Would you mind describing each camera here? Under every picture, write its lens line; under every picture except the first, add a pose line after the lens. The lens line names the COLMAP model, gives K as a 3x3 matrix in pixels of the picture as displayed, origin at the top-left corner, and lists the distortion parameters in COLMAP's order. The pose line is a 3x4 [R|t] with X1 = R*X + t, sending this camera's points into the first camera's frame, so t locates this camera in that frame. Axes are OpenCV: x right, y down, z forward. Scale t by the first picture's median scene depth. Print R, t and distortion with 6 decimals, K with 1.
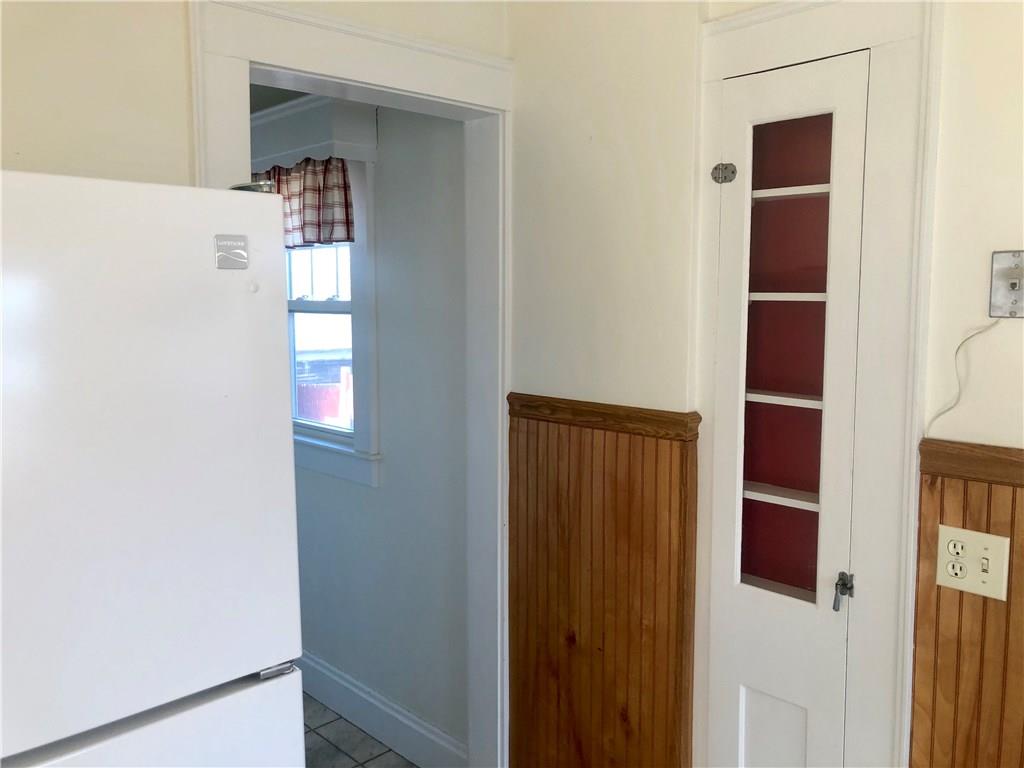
lens RADIAL K [[835.6, 0, 517.2], [0, 835.6, 362.7], [0, 0, 1]] dist [0.124704, -0.216026]
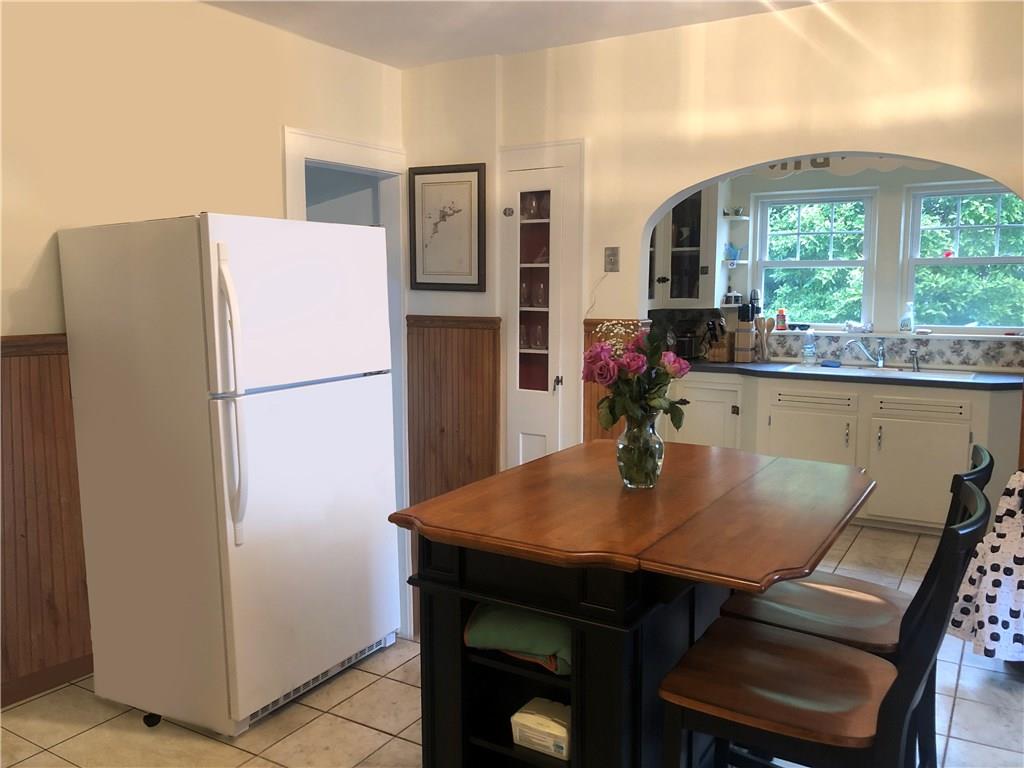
lens RADIAL K [[835.6, 0, 517.2], [0, 835.6, 362.7], [0, 0, 1]] dist [0.124704, -0.216026]
pose [[0.971740, -0.028740, 0.234299, -0.278336], [0.021409, 0.999200, 0.033774, 0.109373], [-0.235083, -0.027804, 0.971578, -1.231429]]
